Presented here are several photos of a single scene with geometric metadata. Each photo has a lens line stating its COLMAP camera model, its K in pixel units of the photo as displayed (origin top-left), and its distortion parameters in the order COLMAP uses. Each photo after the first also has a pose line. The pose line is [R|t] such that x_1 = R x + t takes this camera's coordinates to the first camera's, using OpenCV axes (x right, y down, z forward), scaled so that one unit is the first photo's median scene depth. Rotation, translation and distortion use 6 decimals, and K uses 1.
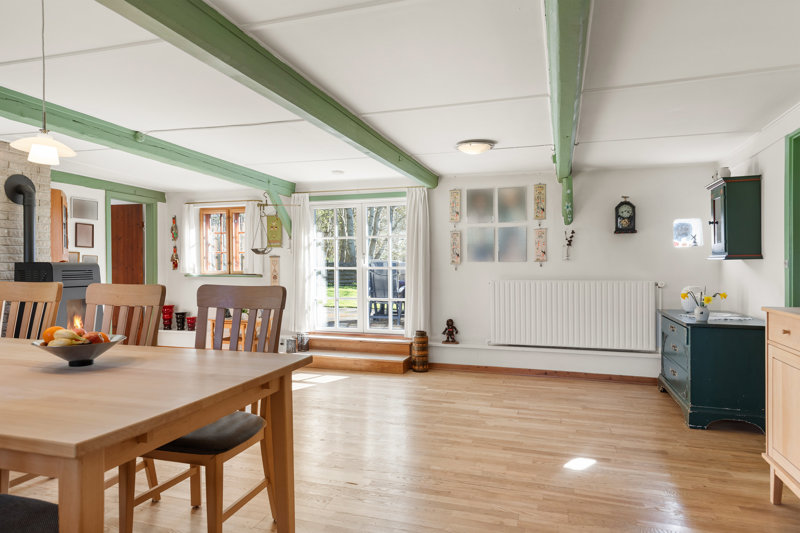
lens RADIAL K [[509.6, 0, 399.3], [0, 509.6, 271.3], [0, 0, 1]] dist [0.009134, 0.003107]
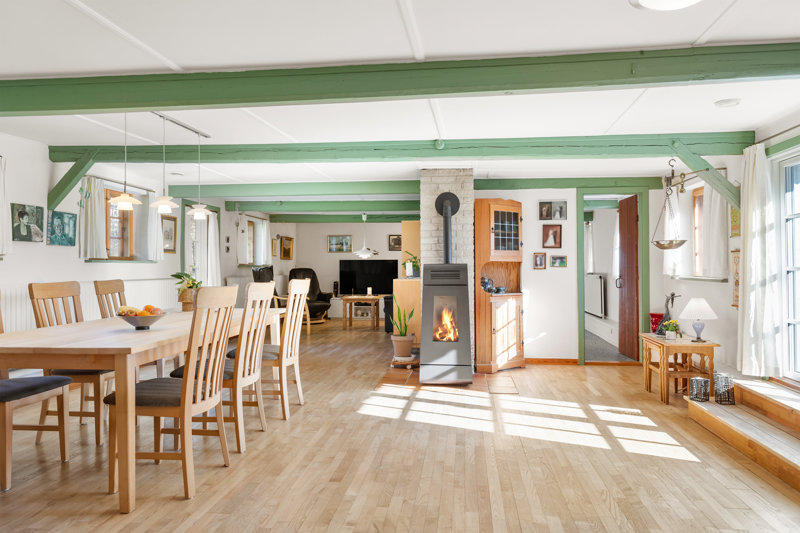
lens RADIAL K [[559.7, 0, 400.4], [0, 559.7, 264.6], [0, 0, 1]] dist [0.001935, 0.001357]
pose [[0.151733, -0.007694, -0.988392, 0.380998], [-0.005191, 0.999950, -0.008581, -0.002549], [0.988408, 0.006433, 0.151686, 0.463149]]
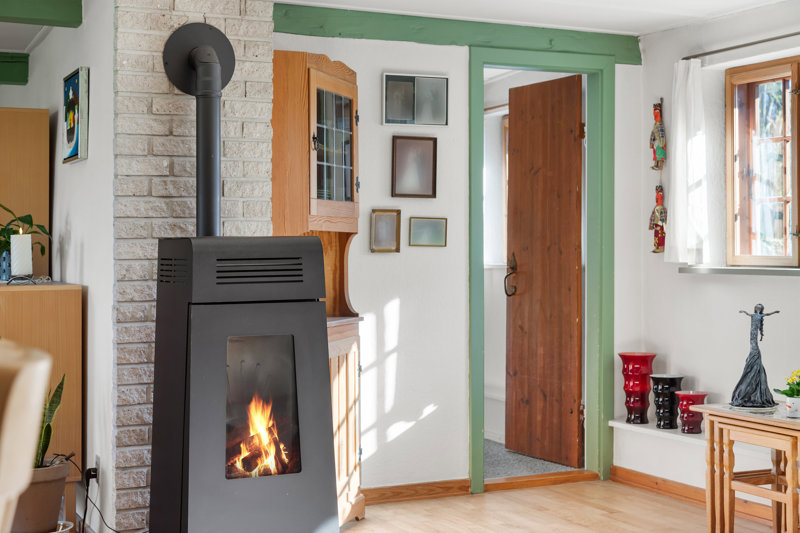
lens RADIAL K [[1231.9, 0, 388.2], [0, 1231.9, 236.9], [0, 0, 1]] dist [-0.015164, 0.000000]
pose [[0.675702, -0.010384, -0.737102, 0.056138], [0.001575, 0.999919, -0.012643, -0.003866], [0.737174, 0.007382, 0.675663, 0.303598]]
